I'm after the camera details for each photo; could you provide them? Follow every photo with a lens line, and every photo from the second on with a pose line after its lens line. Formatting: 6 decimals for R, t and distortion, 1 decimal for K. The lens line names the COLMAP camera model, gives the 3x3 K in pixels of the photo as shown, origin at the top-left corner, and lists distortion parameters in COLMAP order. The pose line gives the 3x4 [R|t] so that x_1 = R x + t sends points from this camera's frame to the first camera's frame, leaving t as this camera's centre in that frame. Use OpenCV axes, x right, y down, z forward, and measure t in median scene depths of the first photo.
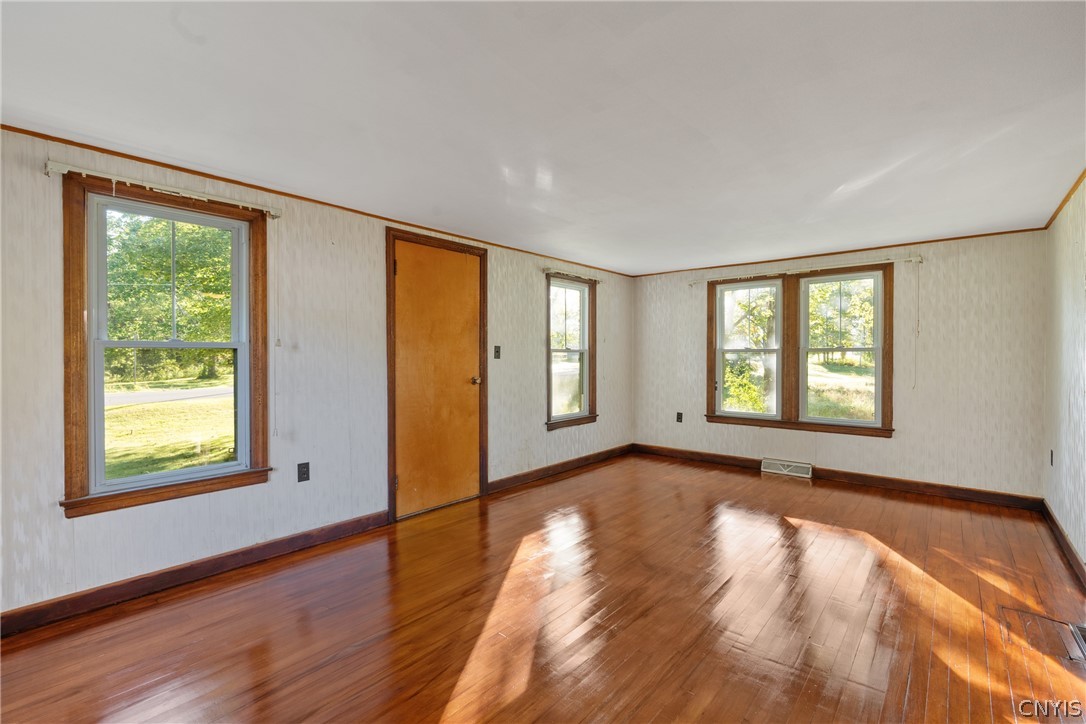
lens RADIAL K [[486.4, 0, 546.2], [0, 486.4, 364.8], [0, 0, 1]] dist [-0.008423, -0.000006]
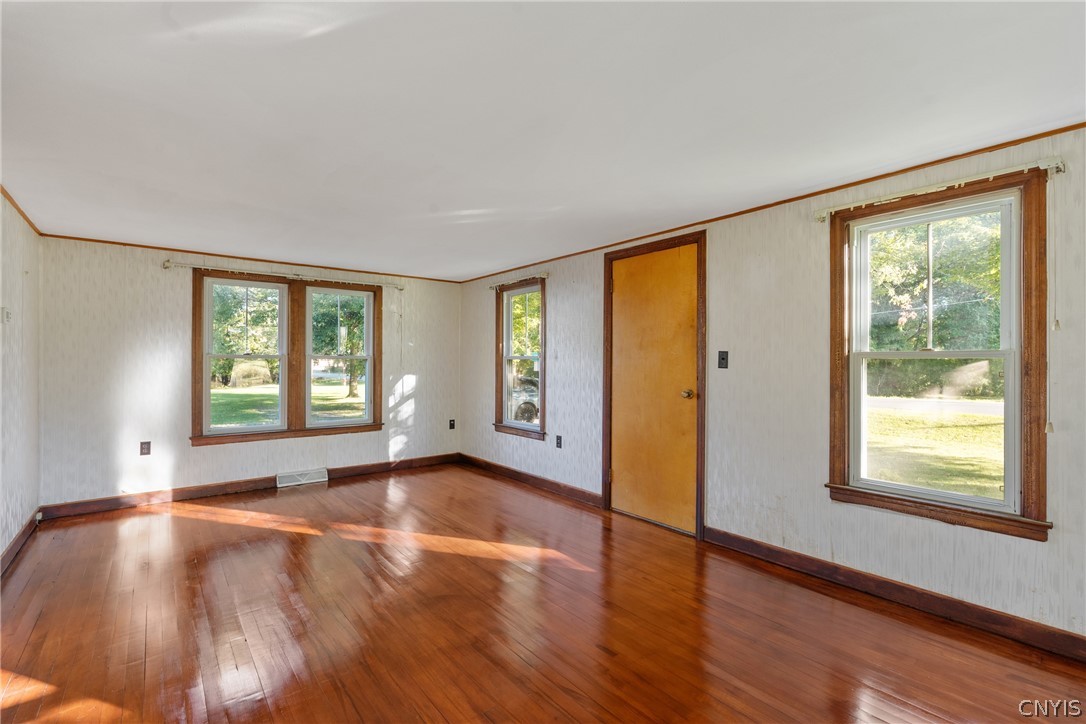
lens RADIAL K [[486.4, 0, 537.1], [0, 486.4, 370.3], [0, 0, 1]] dist [-0.008423, -0.000006]
pose [[-0.192612, 0.006753, -0.981252, 0.733168], [-0.030523, 0.999451, 0.012870, -0.010670], [0.980800, 0.032430, -0.192300, 0.919541]]
